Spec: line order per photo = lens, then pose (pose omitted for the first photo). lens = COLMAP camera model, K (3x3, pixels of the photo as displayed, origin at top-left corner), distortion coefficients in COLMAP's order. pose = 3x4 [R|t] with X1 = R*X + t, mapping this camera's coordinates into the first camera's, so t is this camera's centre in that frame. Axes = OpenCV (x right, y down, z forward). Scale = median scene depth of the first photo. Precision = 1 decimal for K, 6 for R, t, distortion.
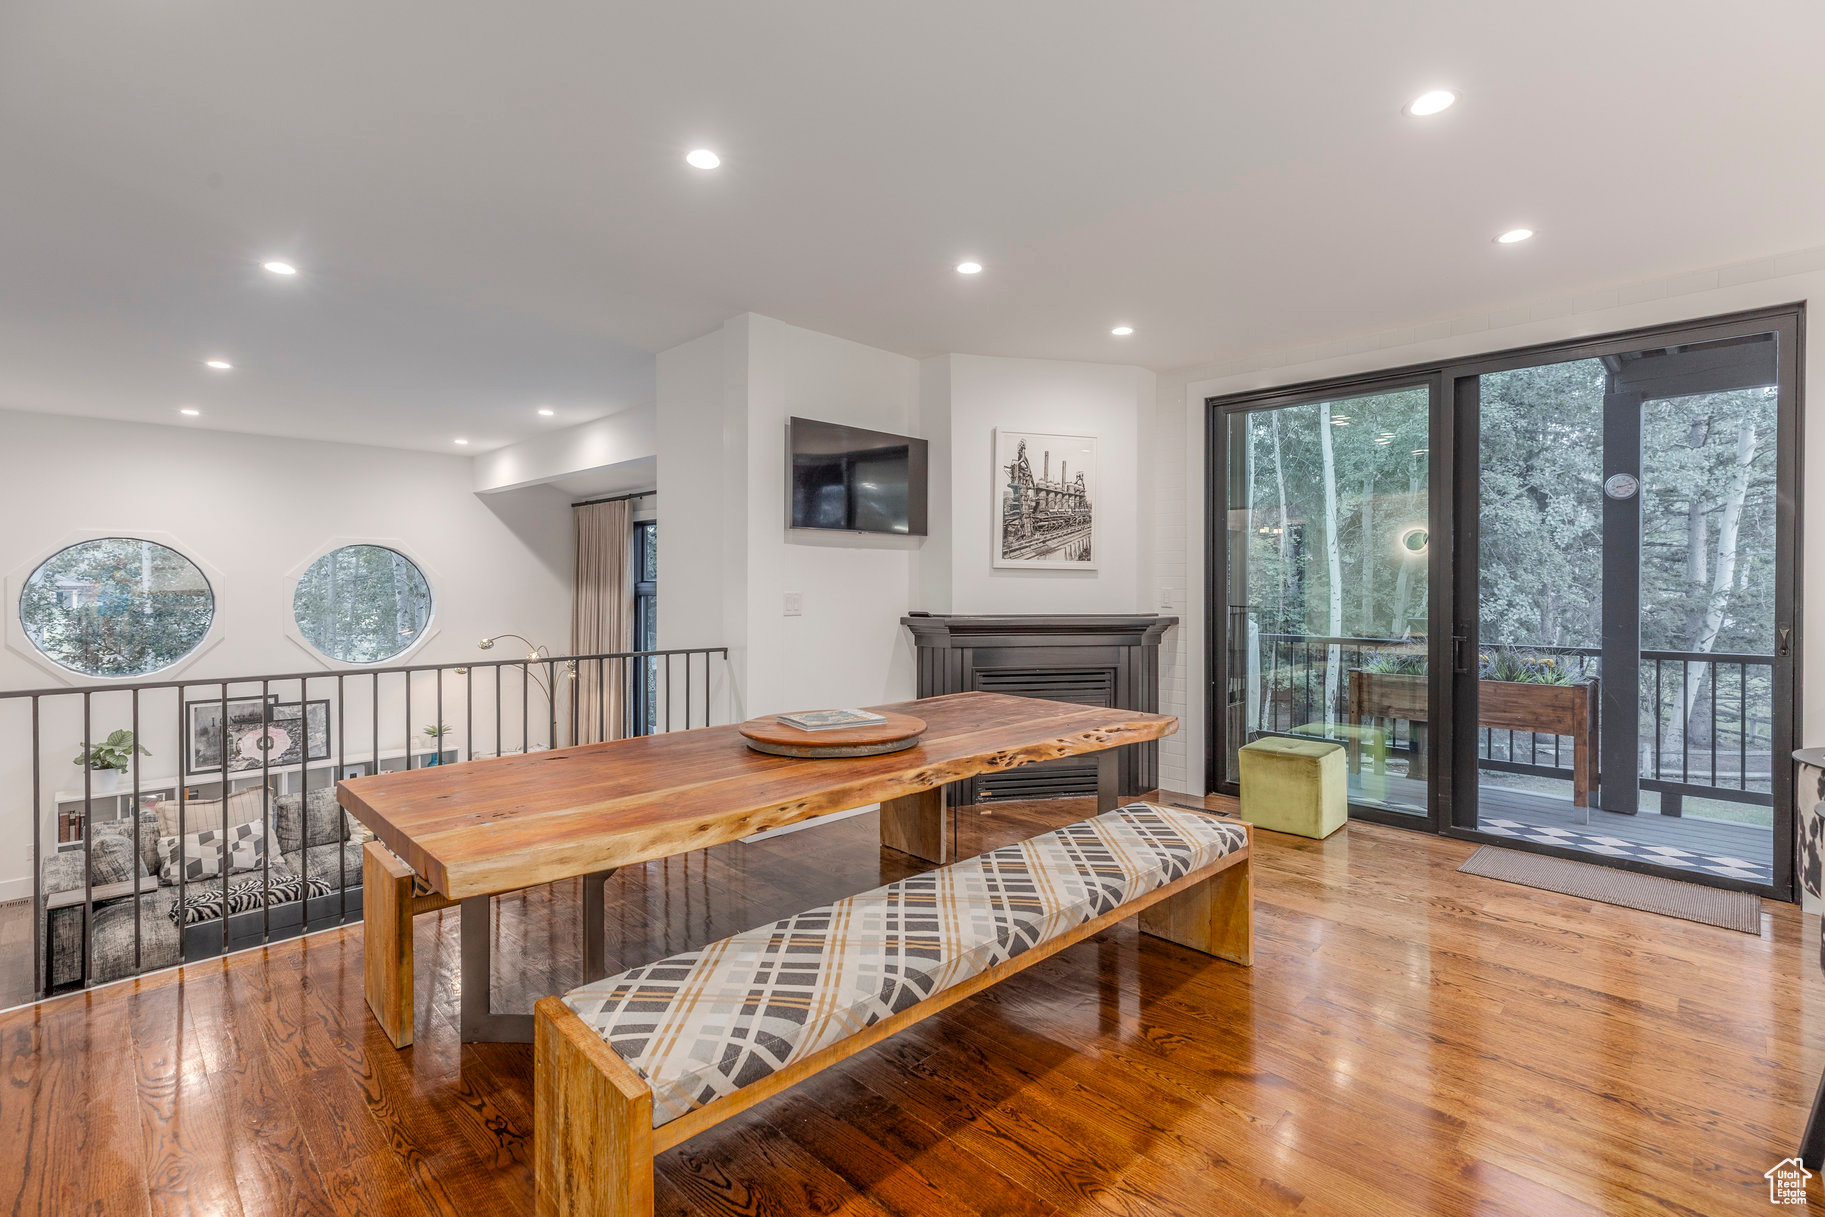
lens RADIAL K [[817.8, 0, 914.8], [0, 817.8, 583.8], [0, 0, 1]] dist [0.002216, 0.000197]
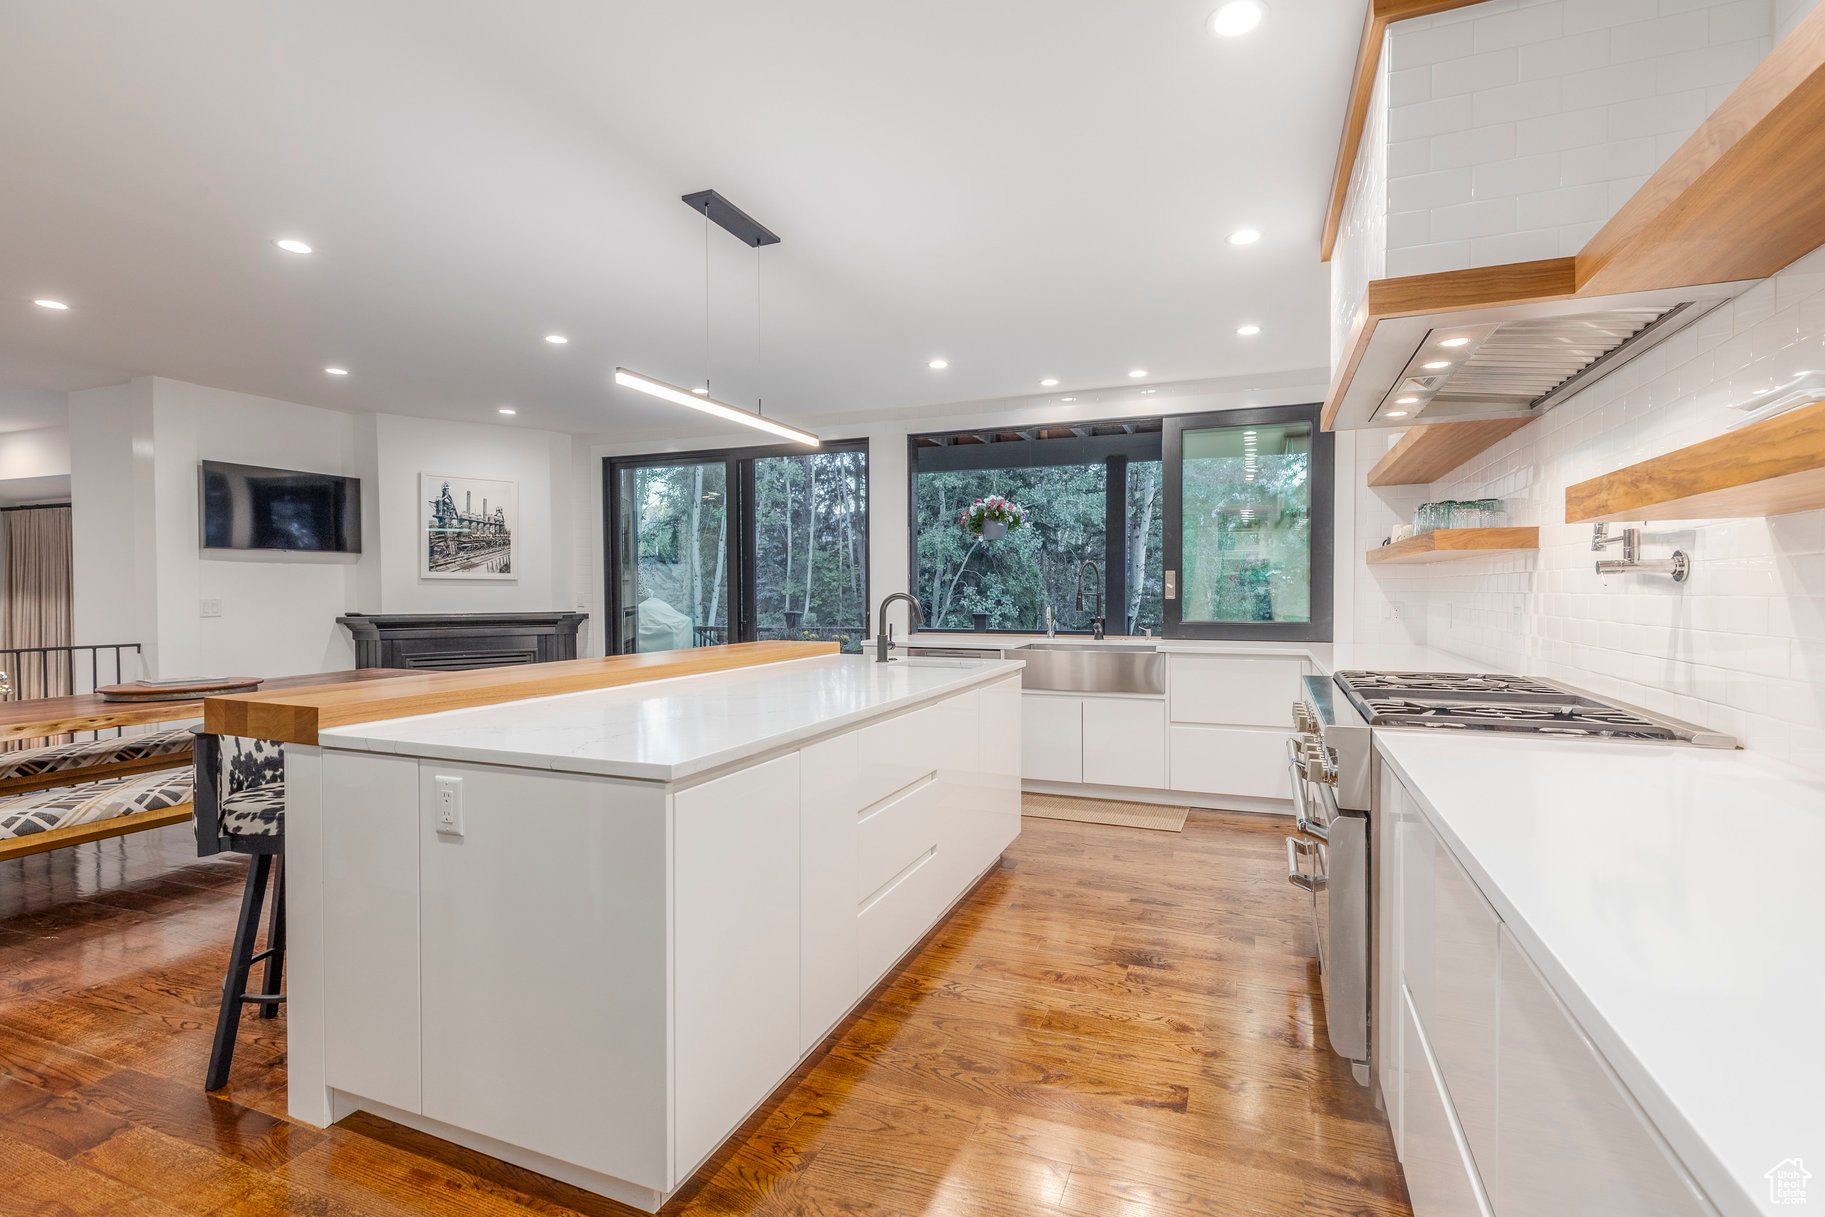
lens RADIAL K [[822.8, 0, 953.2], [0, 822.8, 601.9], [0, 0, 1]] dist [0.001136, -0.000351]
pose [[0.909243, -0.012836, 0.416067, 0.321275], [0.006690, 0.999846, 0.016225, 0.002483], [-0.416211, -0.011969, 0.909189, -0.557793]]
